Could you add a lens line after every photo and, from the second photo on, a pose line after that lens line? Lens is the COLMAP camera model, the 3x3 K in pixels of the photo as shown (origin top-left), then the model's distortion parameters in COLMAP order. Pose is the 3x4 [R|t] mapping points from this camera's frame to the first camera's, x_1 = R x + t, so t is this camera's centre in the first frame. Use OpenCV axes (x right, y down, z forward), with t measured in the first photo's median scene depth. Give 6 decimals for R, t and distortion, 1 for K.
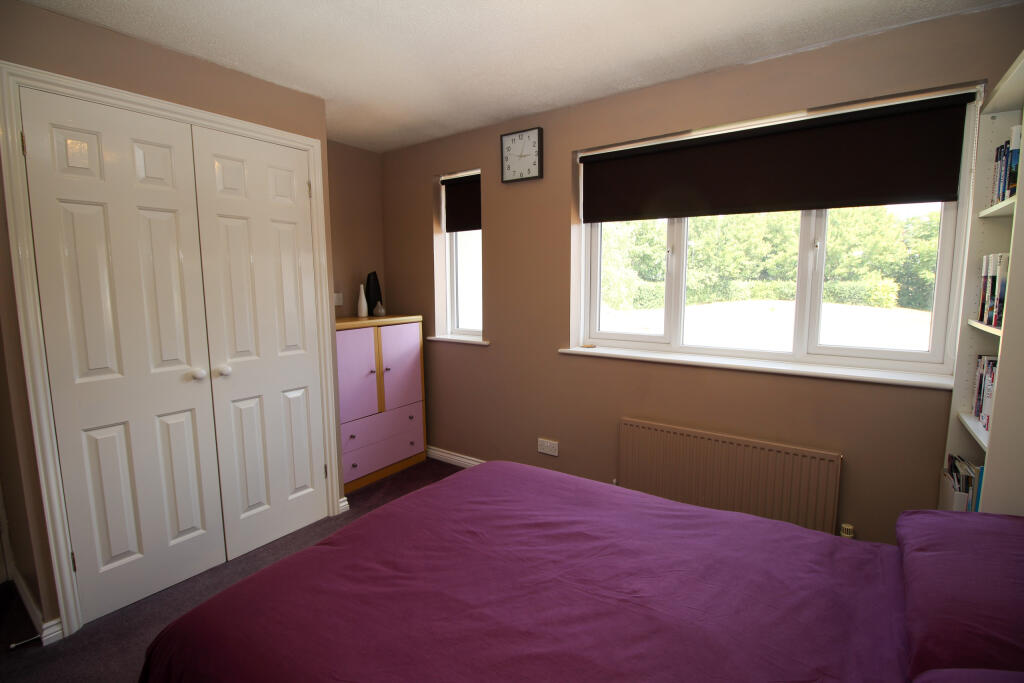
lens RADIAL K [[468.5, 0, 517.0], [0, 468.5, 340.7], [0, 0, 1]] dist [-0.011108, -0.001135]
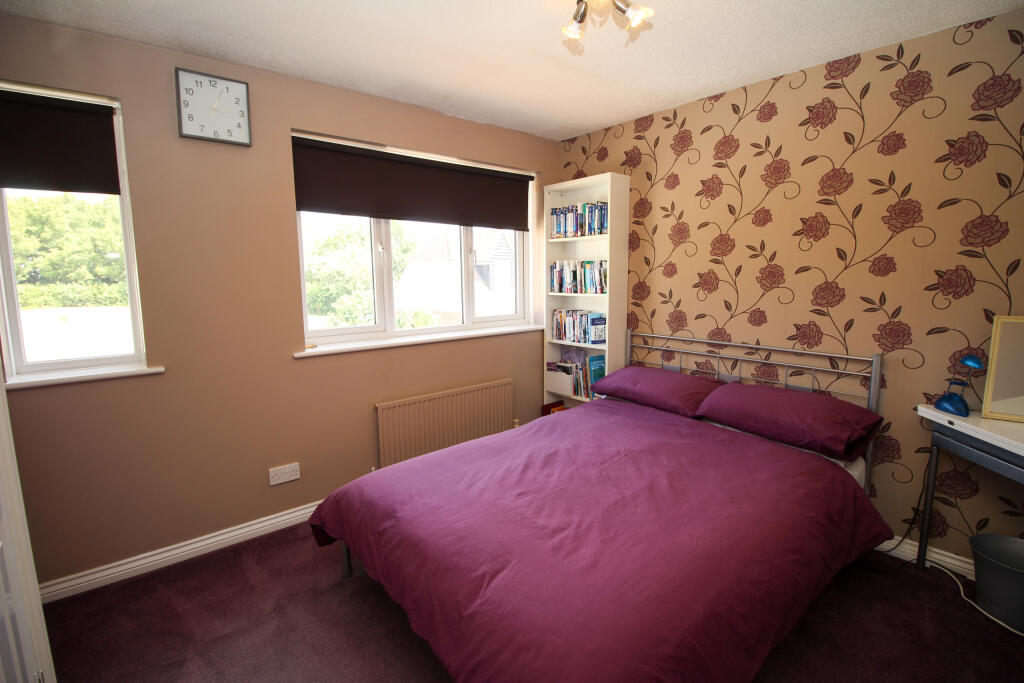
lens RADIAL K [[468.5, 0, 517.6], [0, 468.5, 337.0], [0, 0, 1]] dist [-0.011108, -0.001135]
pose [[0.258992, -0.123304, 0.957976, -0.711385], [0.134706, 0.986736, 0.090588, -0.039781], [-0.956440, 0.105583, 0.272167, 0.418334]]
